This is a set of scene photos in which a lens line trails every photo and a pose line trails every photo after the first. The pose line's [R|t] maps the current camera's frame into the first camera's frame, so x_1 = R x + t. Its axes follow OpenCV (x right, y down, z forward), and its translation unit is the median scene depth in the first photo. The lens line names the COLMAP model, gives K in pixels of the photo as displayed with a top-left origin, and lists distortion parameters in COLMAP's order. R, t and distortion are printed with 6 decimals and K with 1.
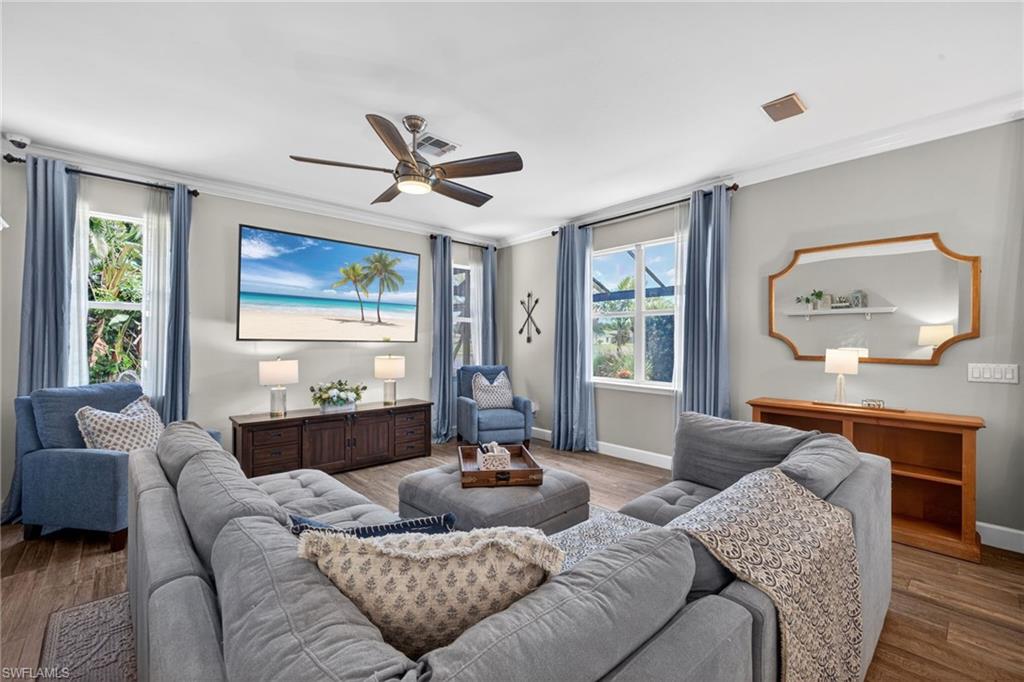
lens RADIAL K [[425.4, 0, 505.7], [0, 425.4, 343.3], [0, 0, 1]] dist [0.001298, -0.000317]
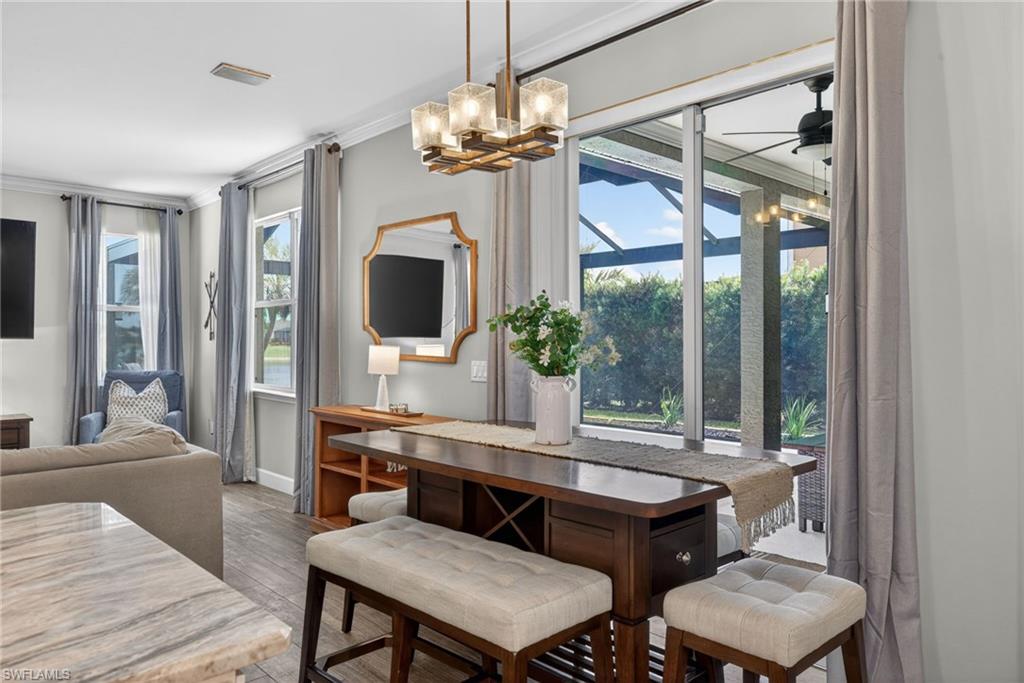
lens RADIAL K [[689.4, 0, 511.0], [0, 689.4, 337.9], [0, 0, 1]] dist [-0.002196, -0.002406]
pose [[0.999684, -0.001192, 0.025115, 0.652188], [0.001361, 0.999976, -0.006721, 0.005475], [-0.025107, 0.006753, 0.999662, -0.251532]]
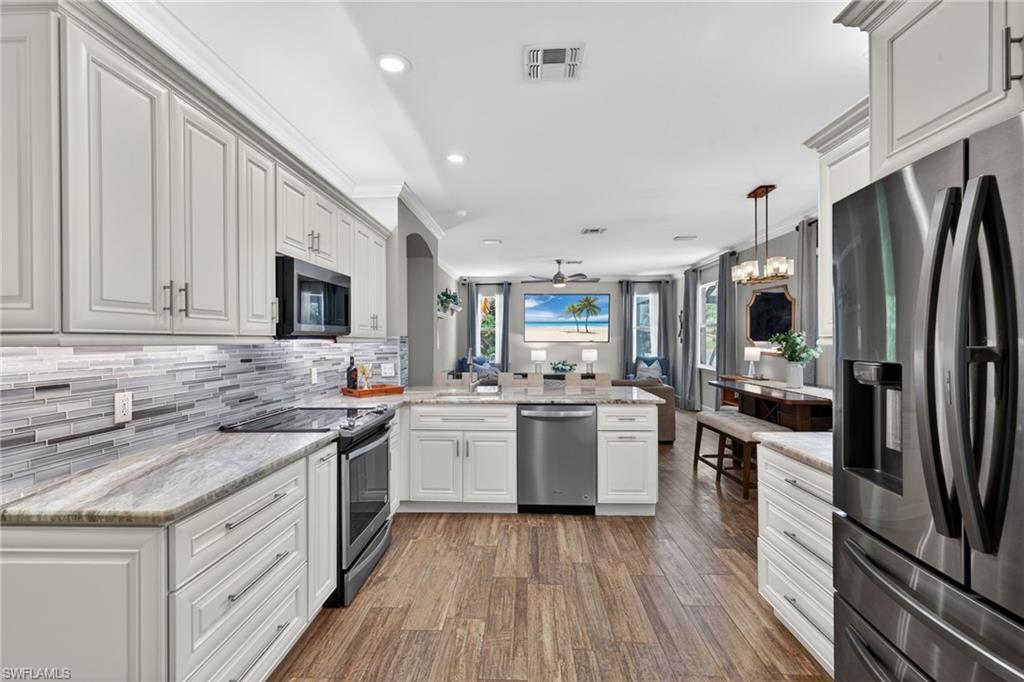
lens RADIAL K [[449.1, 0, 509.6], [0, 449.1, 342.7], [0, 0, 1]] dist [-0.001033, 0.000070]
pose [[0.711236, 0.002000, -0.702951, 0.905188], [0.000803, 0.999993, 0.003657, -0.009228], [0.702953, -0.003166, 0.711229, -0.715826]]
